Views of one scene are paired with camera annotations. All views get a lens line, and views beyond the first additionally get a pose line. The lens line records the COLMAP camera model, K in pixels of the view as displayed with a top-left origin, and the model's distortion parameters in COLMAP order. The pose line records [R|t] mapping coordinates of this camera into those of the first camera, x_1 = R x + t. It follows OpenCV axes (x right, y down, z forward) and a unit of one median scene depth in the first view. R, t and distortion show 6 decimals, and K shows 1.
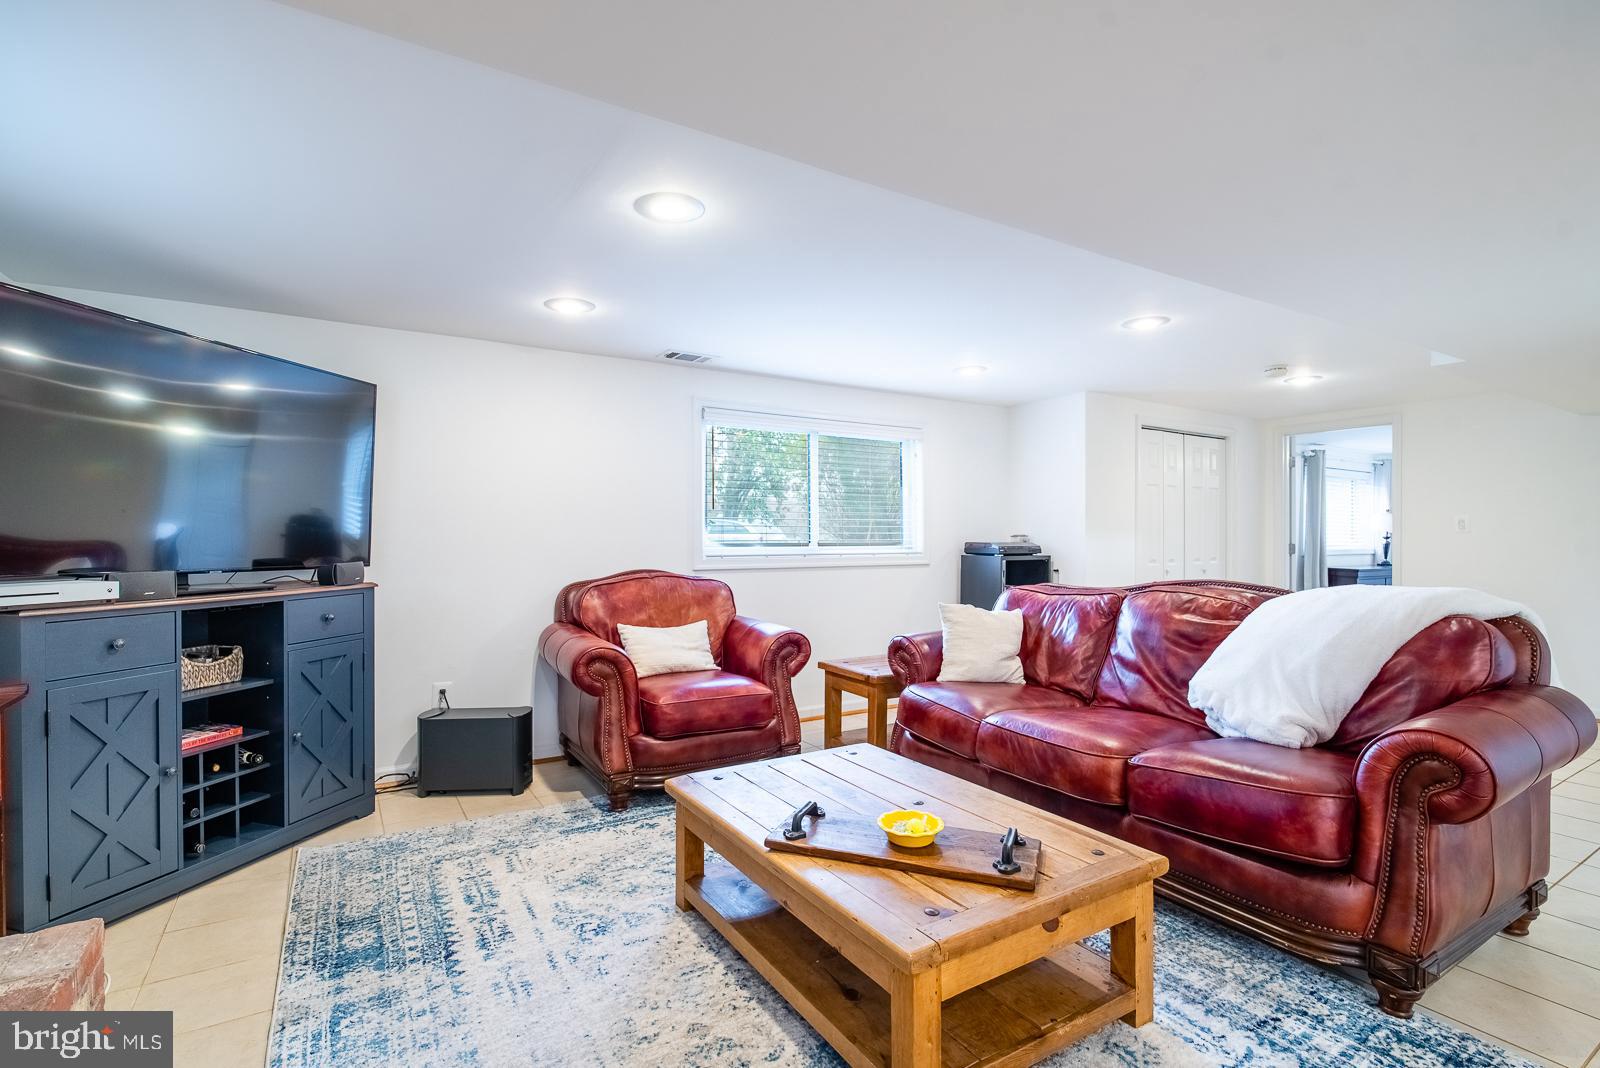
lens RADIAL K [[746.1, 0, 801.9], [0, 746.1, 540.4], [0, 0, 1]] dist [-0.002218, -0.000778]
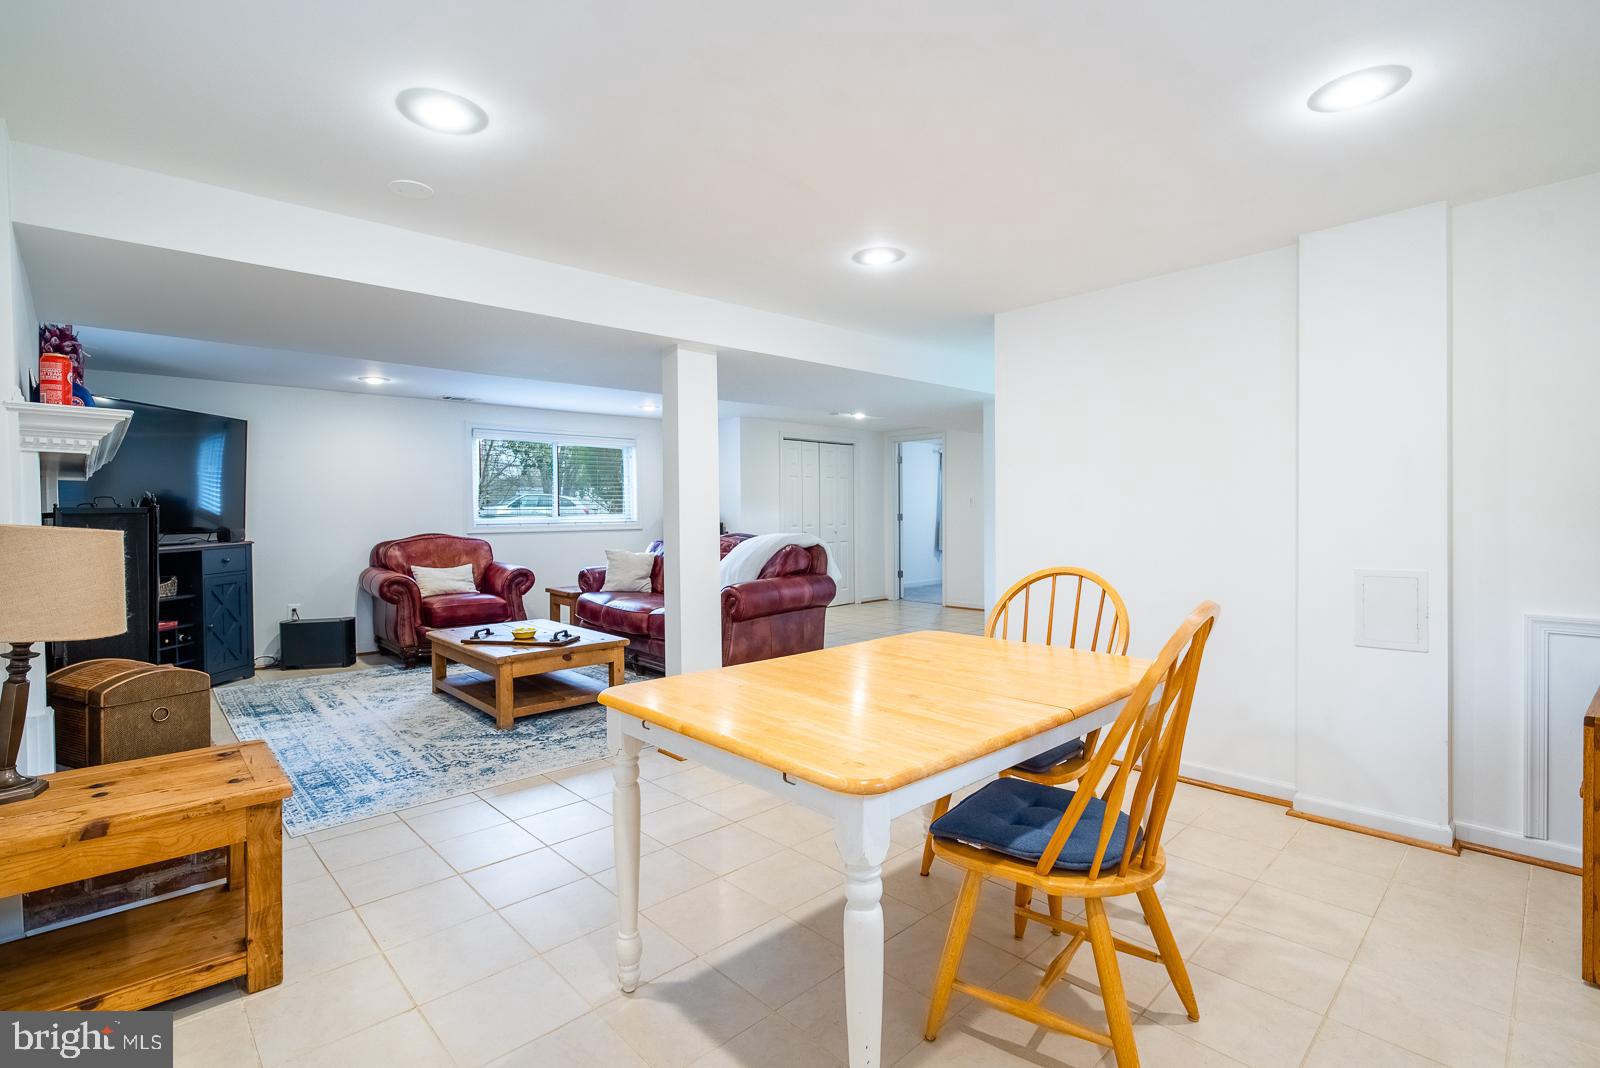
lens RADIAL K [[746.1, 0, 797.8], [0, 746.1, 527.5], [0, 0, 1]] dist [-0.002218, -0.000778]
pose [[0.982703, -0.012144, 0.184788, 0.301816], [0.008610, 0.999765, 0.019913, 0.002391], [-0.184987, -0.017978, 0.982577, -0.807978]]
